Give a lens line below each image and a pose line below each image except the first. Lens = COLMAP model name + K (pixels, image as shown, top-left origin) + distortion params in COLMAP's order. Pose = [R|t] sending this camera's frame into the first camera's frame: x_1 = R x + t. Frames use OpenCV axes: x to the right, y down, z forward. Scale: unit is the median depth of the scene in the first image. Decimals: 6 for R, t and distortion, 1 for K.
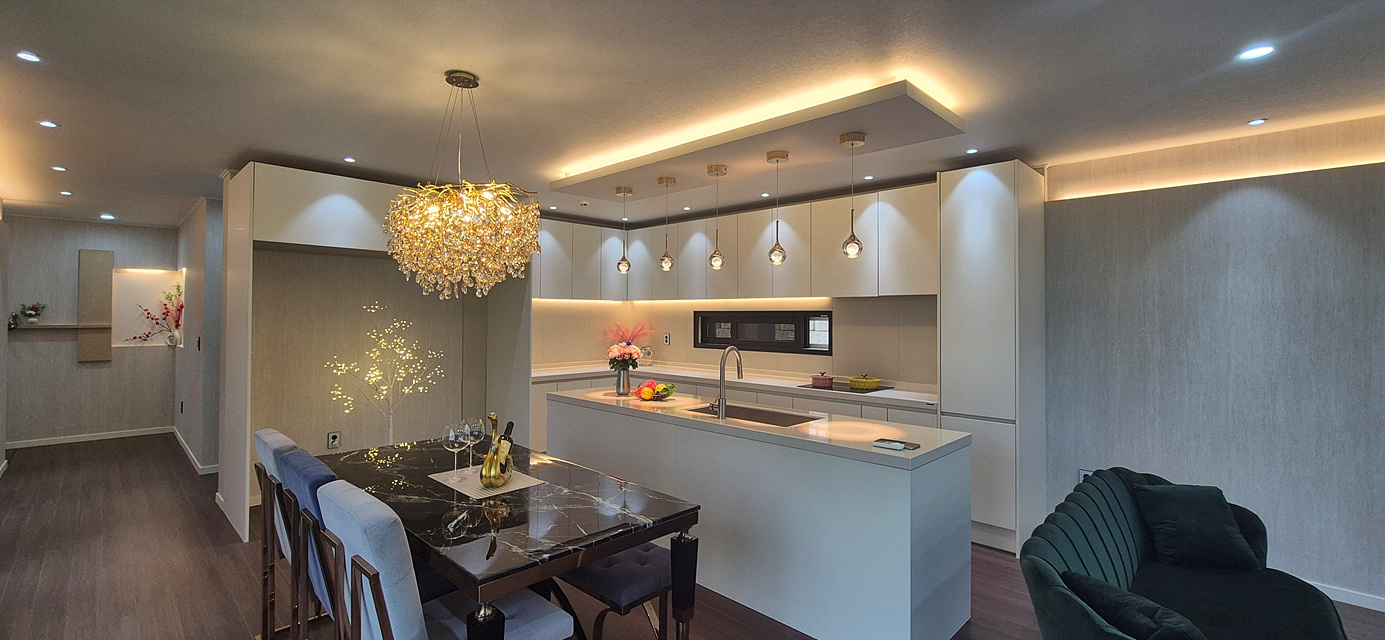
lens RADIAL K [[566.7, 0, 698.3], [0, 566.7, 312.9], [0, 0, 1]] dist [-0.002820, -0.000329]
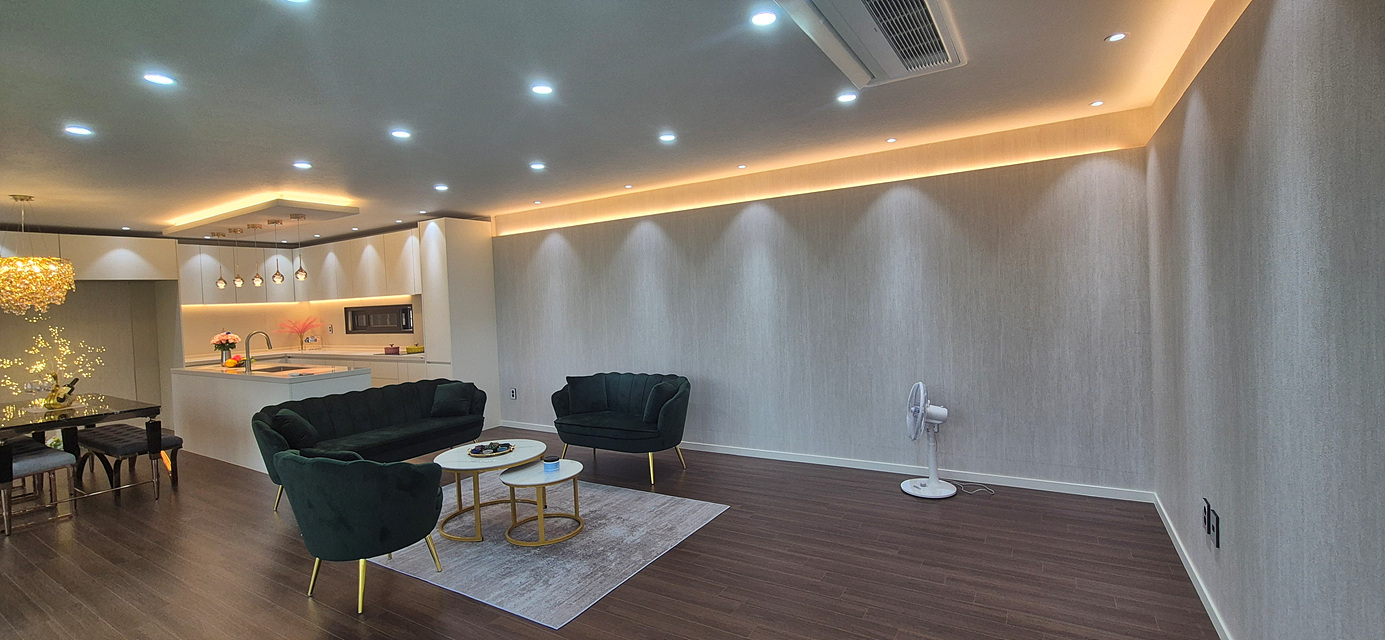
lens RADIAL K [[569.1, 0, 696.4], [0, 569.1, 308.4], [0, 0, 1]] dist [0.001102, -0.000215]
pose [[0.976806, -0.051390, 0.207868, 0.715284], [0.046952, 0.998553, 0.026232, 0.004758], [-0.208915, -0.015864, 0.977805, -0.700021]]
